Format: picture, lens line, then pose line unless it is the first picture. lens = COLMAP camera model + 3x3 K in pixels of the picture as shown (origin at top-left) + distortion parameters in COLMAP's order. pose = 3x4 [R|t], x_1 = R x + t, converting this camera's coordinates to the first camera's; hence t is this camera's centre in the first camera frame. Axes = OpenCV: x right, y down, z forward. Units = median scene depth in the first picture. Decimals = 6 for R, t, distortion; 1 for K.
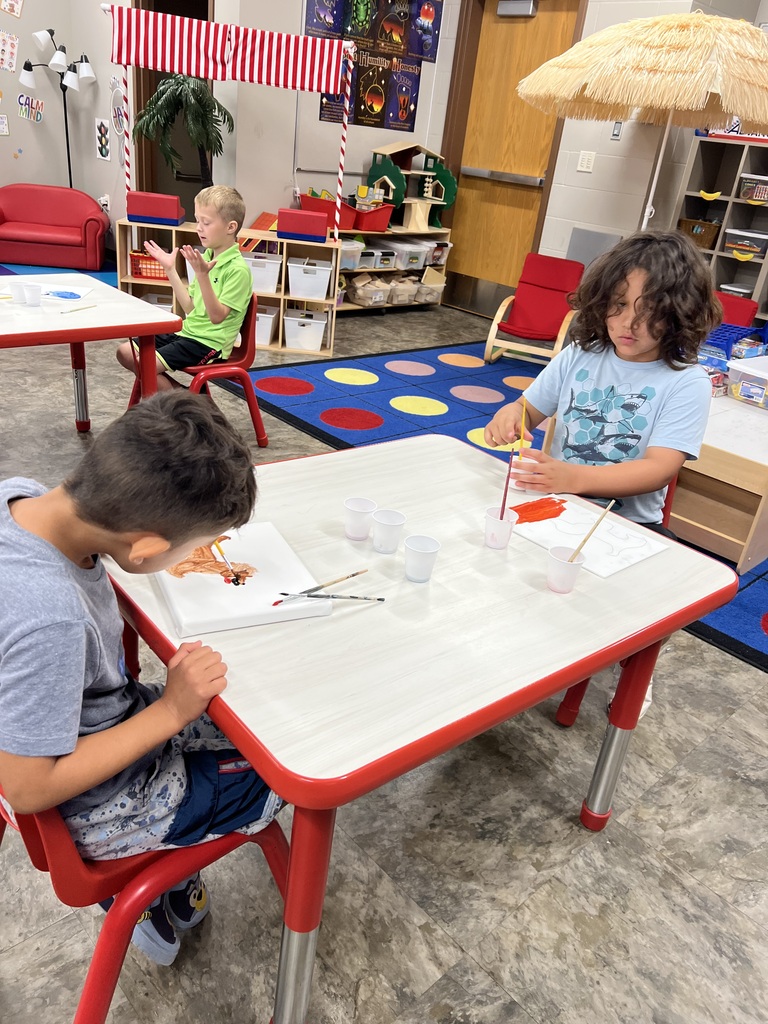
lens RADIAL K [[775.2, 0, 384.0], [0, 775.2, 512.0], [0, 0, 1]] dist [0.040009, -0.052851]
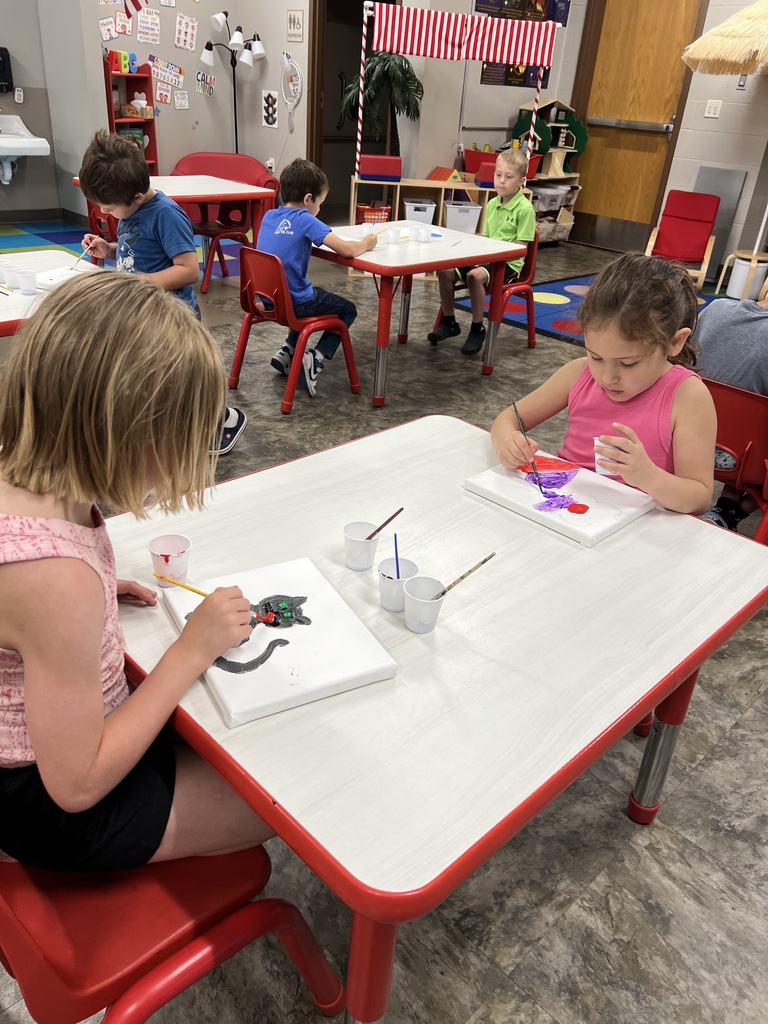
lens RADIAL K [[785.1, 0, 384.0], [0, 785.1, 512.0], [0, 0, 1]] dist [0.051637, -0.063173]
pose [[0.998454, -0.054651, 0.010120, -0.251333], [0.054062, 0.997212, 0.051432, 0.062188], [-0.012902, -0.050806, 0.998625, -0.197385]]
